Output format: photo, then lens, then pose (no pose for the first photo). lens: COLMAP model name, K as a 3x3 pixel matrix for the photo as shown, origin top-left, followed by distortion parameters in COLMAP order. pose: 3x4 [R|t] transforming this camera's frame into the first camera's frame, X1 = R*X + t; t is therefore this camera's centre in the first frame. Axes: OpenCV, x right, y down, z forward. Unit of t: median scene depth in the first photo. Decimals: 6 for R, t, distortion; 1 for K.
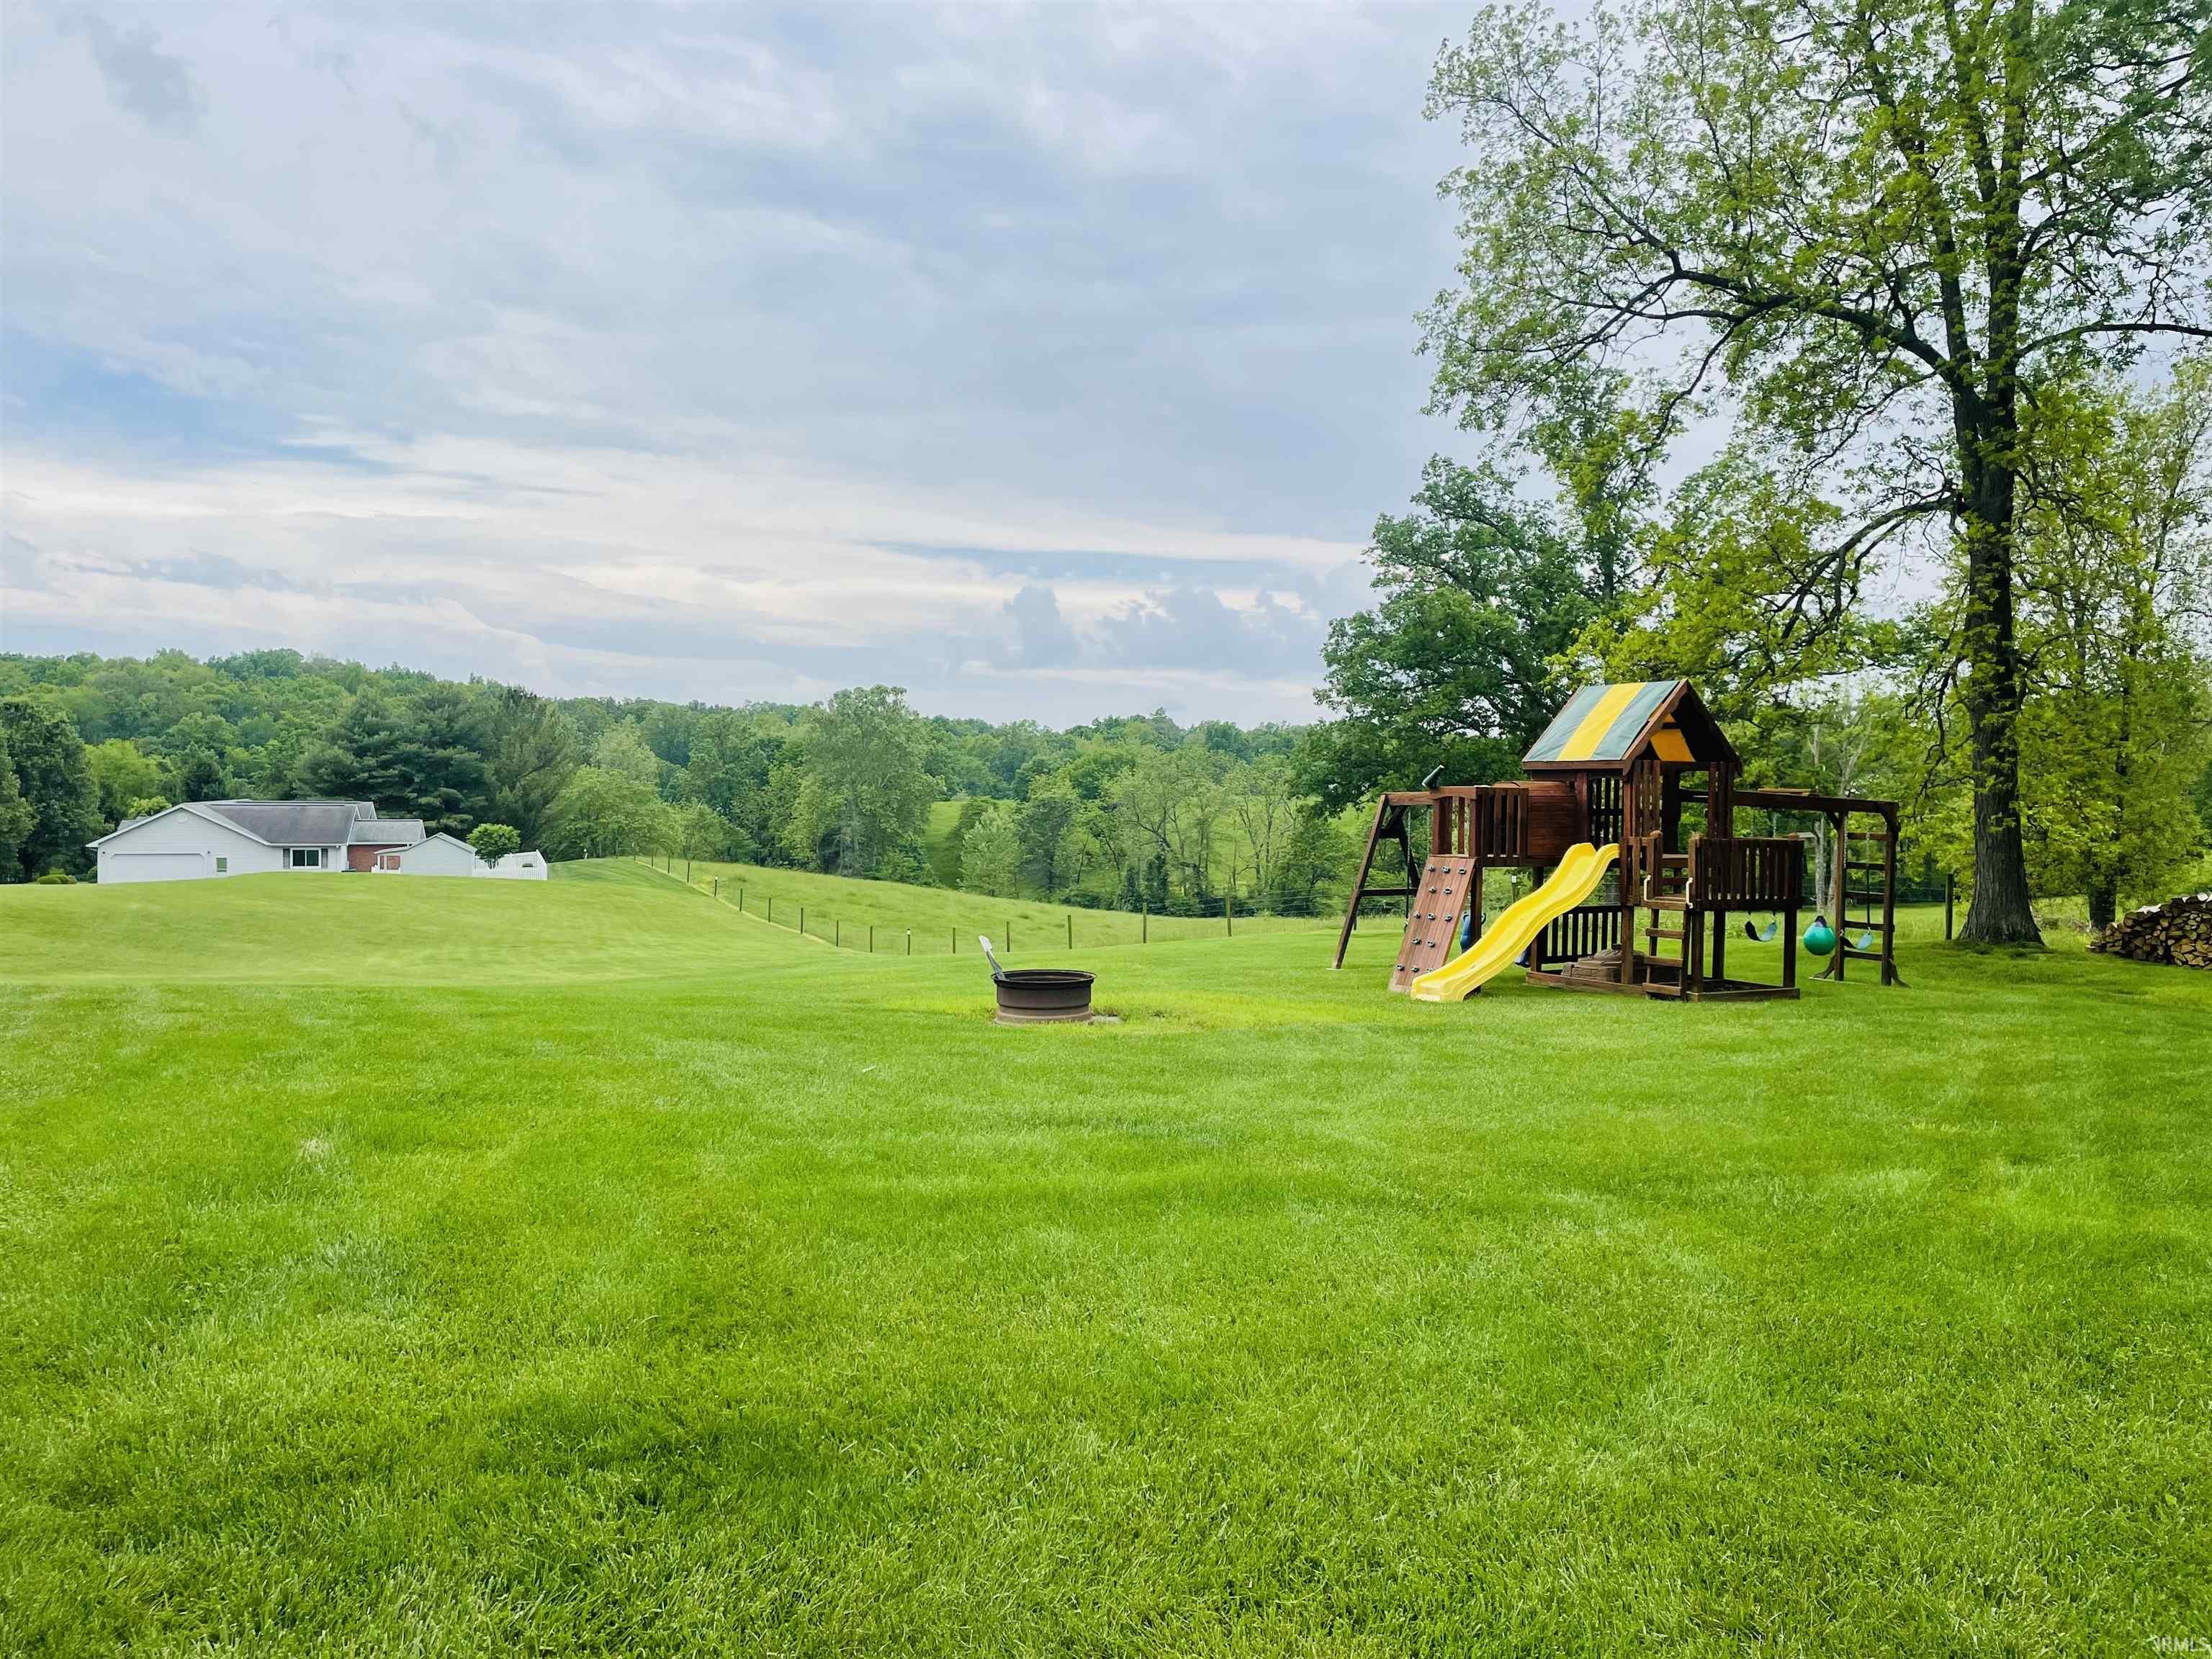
lens RADIAL K [[1649.9, 0, 1116.4], [0, 1649.9, 830.2], [0, 0, 1]] dist [0.081203, -0.107072]
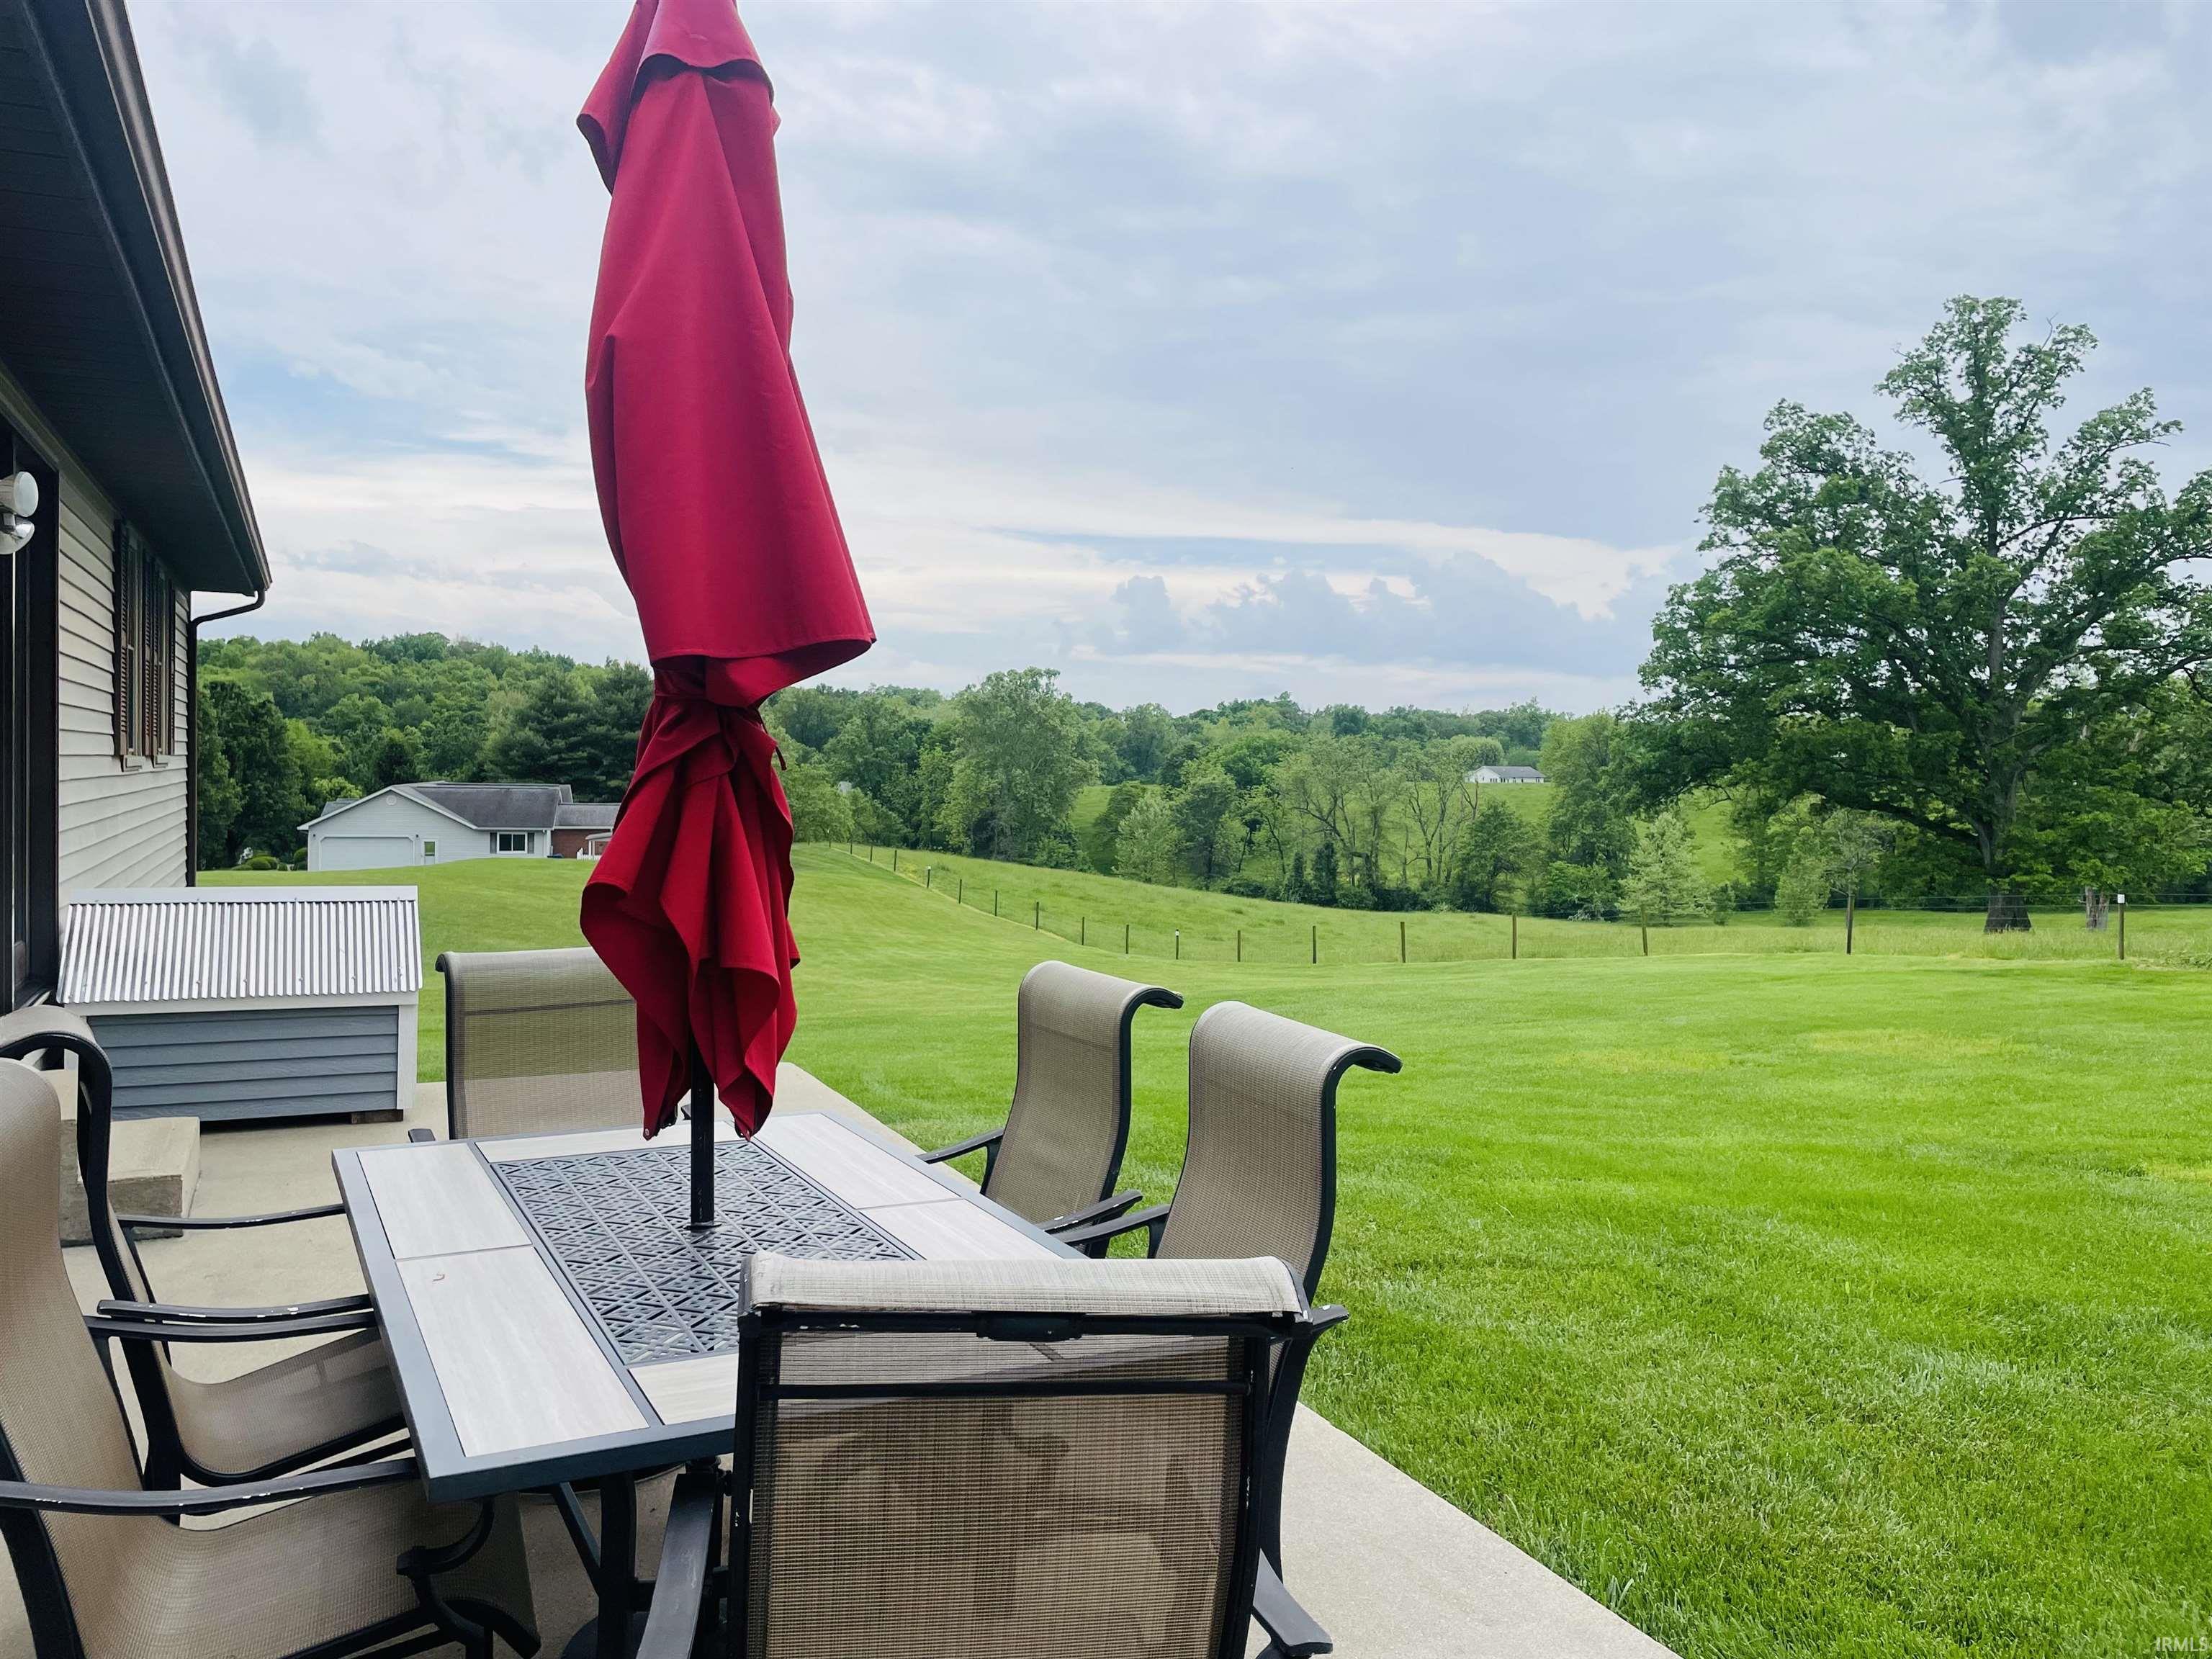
lens RADIAL K [[1649.9, 0, 1098.5], [0, 1649.9, 791.0], [0, 0, 1]] dist [0.081203, -0.107072]
pose [[0.997040, 0.007386, -0.076533, -0.086248], [-0.008469, 0.999868, -0.013843, -0.003396], [0.076421, 0.014450, 0.996971, 0.079958]]
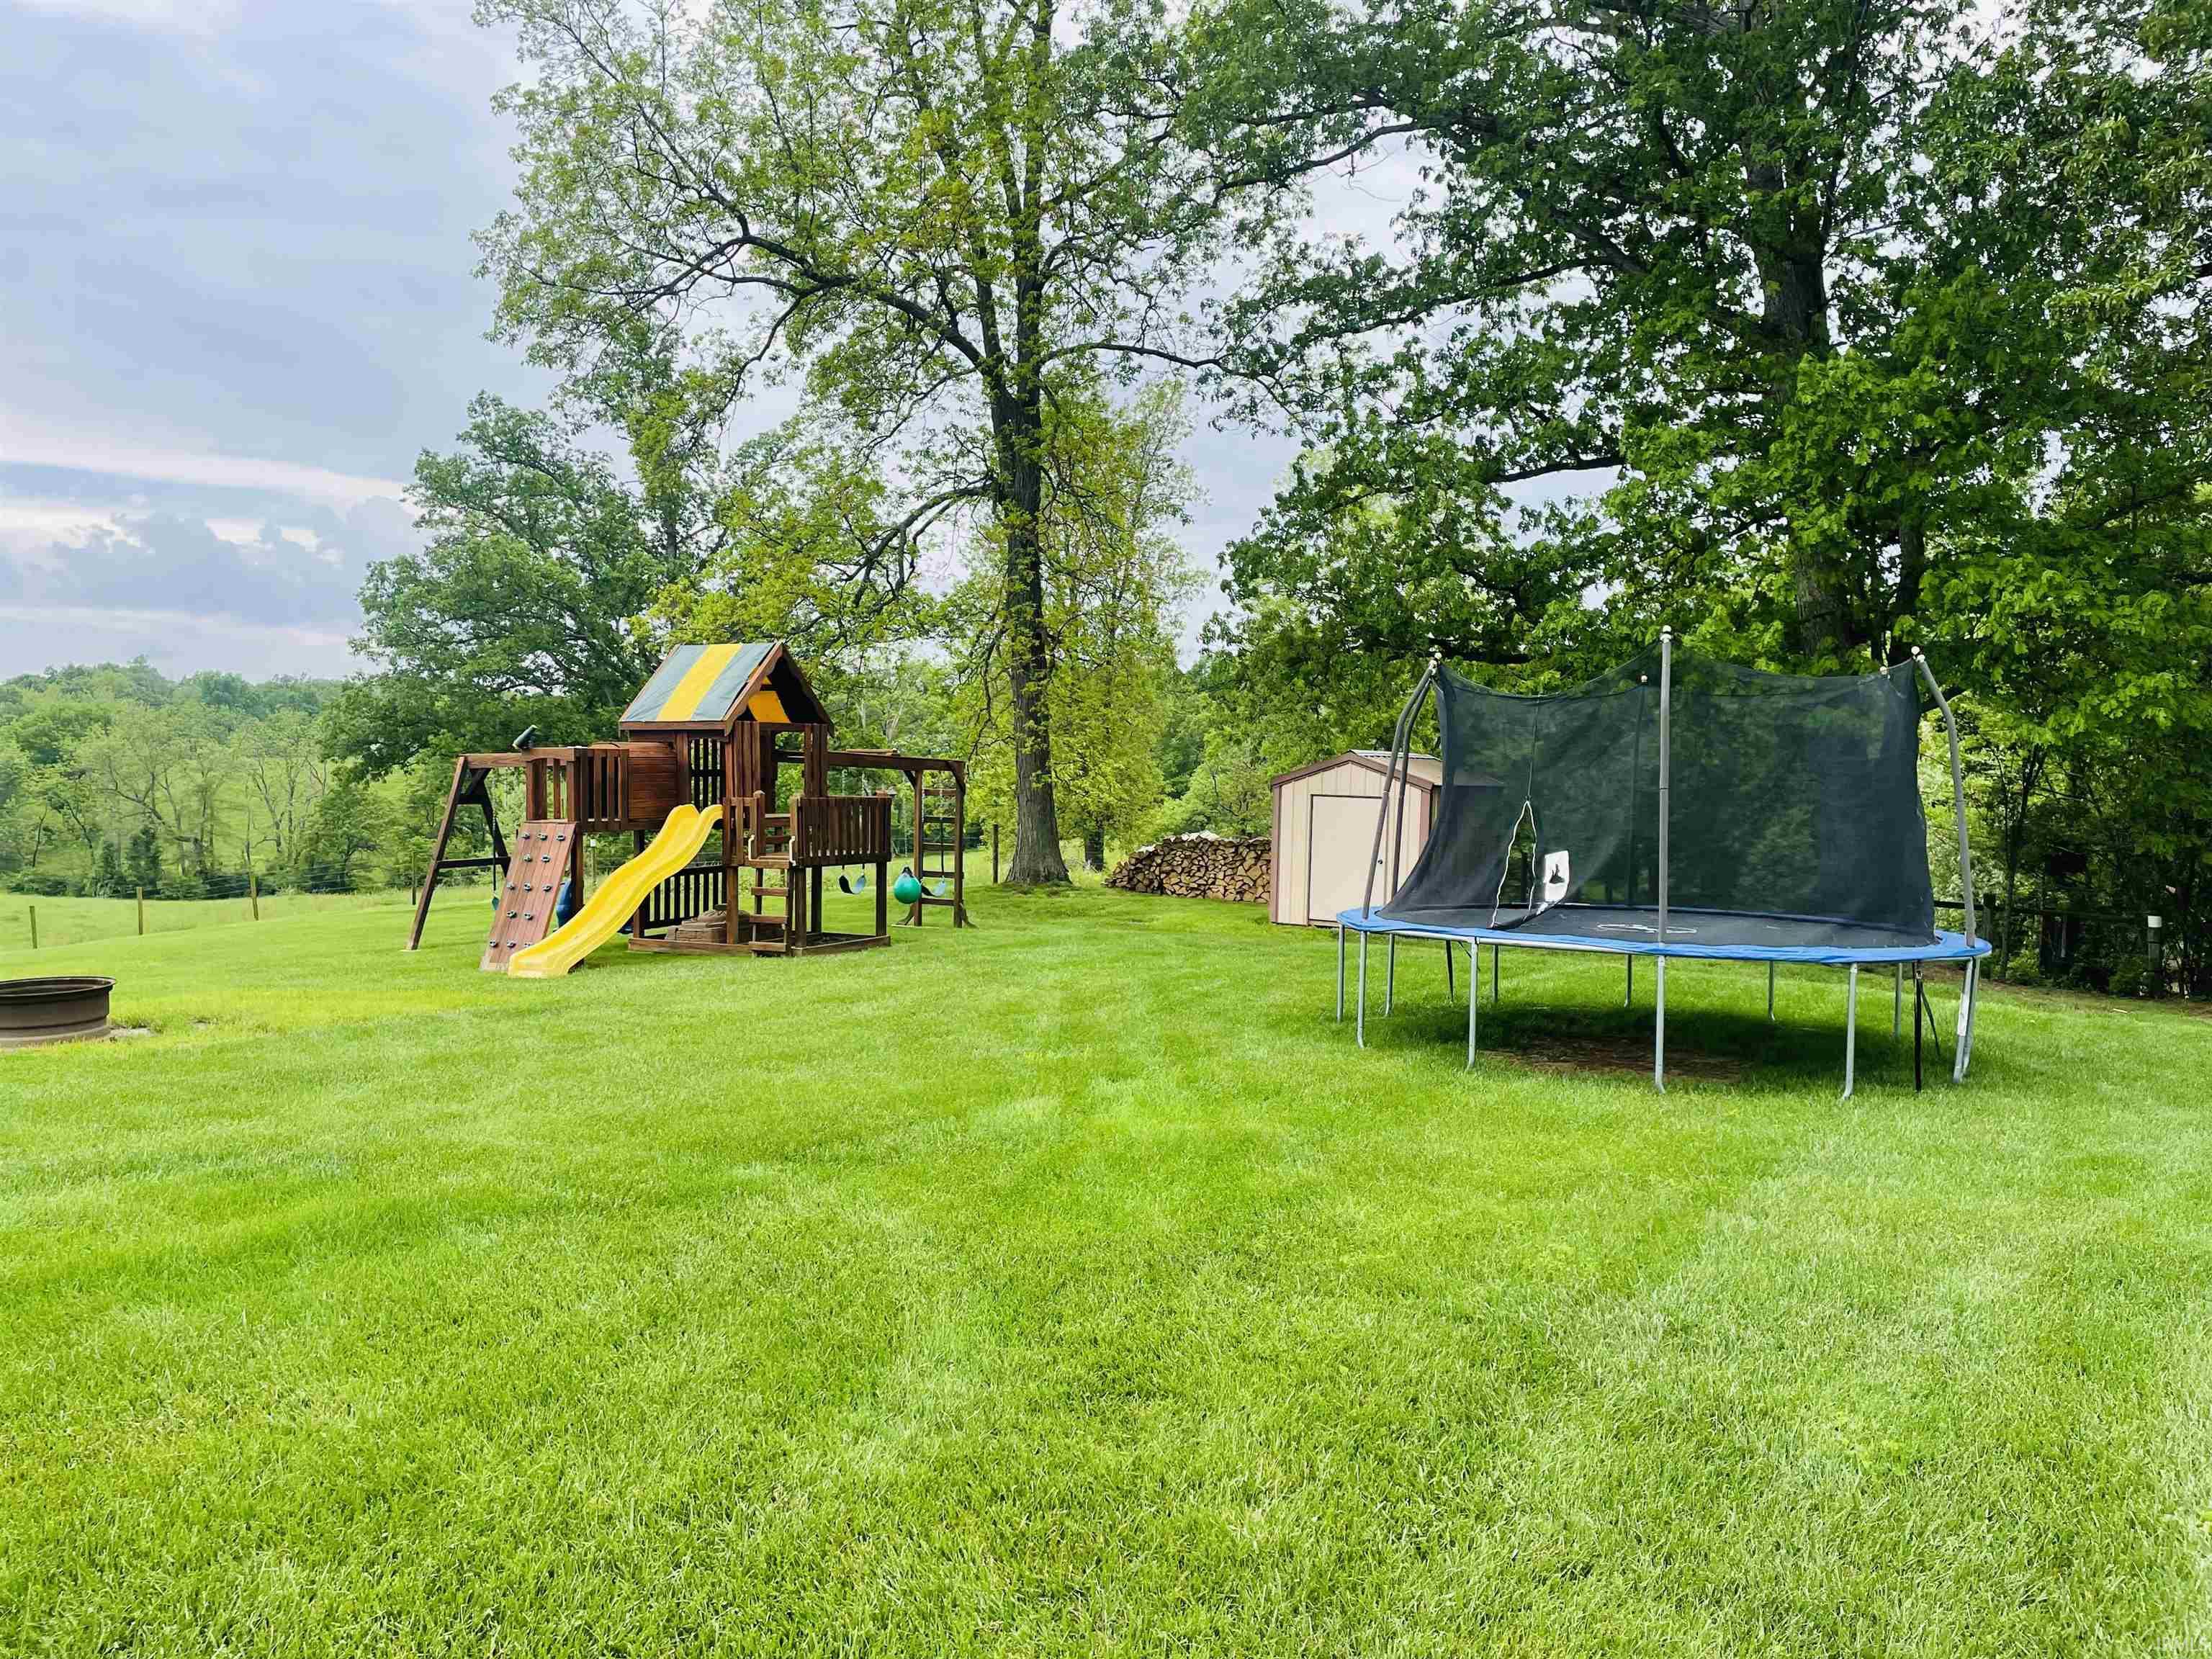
lens RADIAL K [[1649.9, 0, 1129.9], [0, 1649.9, 833.2], [0, 0, 1]] dist [0.081203, -0.107072]
pose [[0.847752, -0.032580, 0.529391, -0.004090], [0.018890, 0.999333, 0.031252, -0.000275], [-0.530056, -0.016494, 0.847802, 0.005280]]
